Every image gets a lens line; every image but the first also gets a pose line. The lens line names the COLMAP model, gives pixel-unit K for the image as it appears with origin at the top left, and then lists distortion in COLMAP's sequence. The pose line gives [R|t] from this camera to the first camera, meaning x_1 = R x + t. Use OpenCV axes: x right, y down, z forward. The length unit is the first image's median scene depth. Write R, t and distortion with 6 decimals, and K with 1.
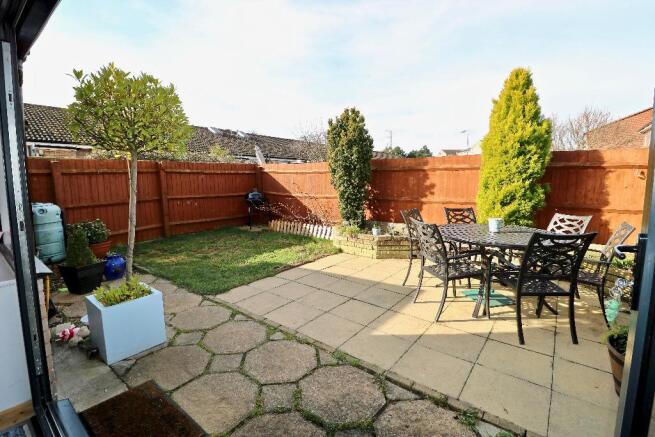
lens RADIAL K [[302.0, 0, 325.5], [0, 302.0, 215.3], [0, 0, 1]] dist [-0.019412, -0.000233]
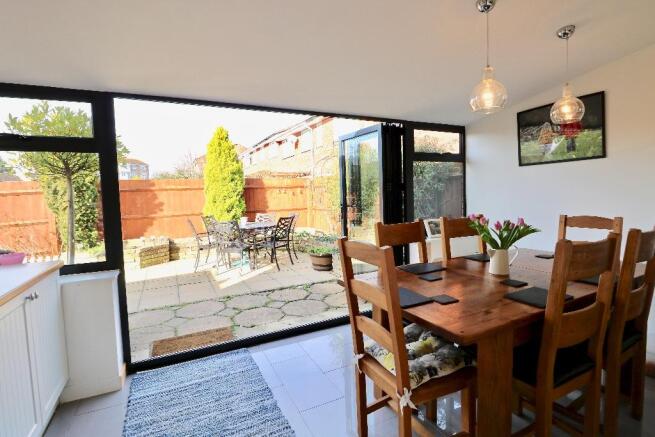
lens RADIAL K [[302.0, 0, 327.7], [0, 302.0, 215.6], [0, 0, 1]] dist [-0.019412, -0.000233]
pose [[0.448004, -0.087592, 0.889730, -0.590294], [0.137936, 0.990045, 0.028013, 0.012811], [-0.883327, 0.110176, 0.455626, -0.189680]]
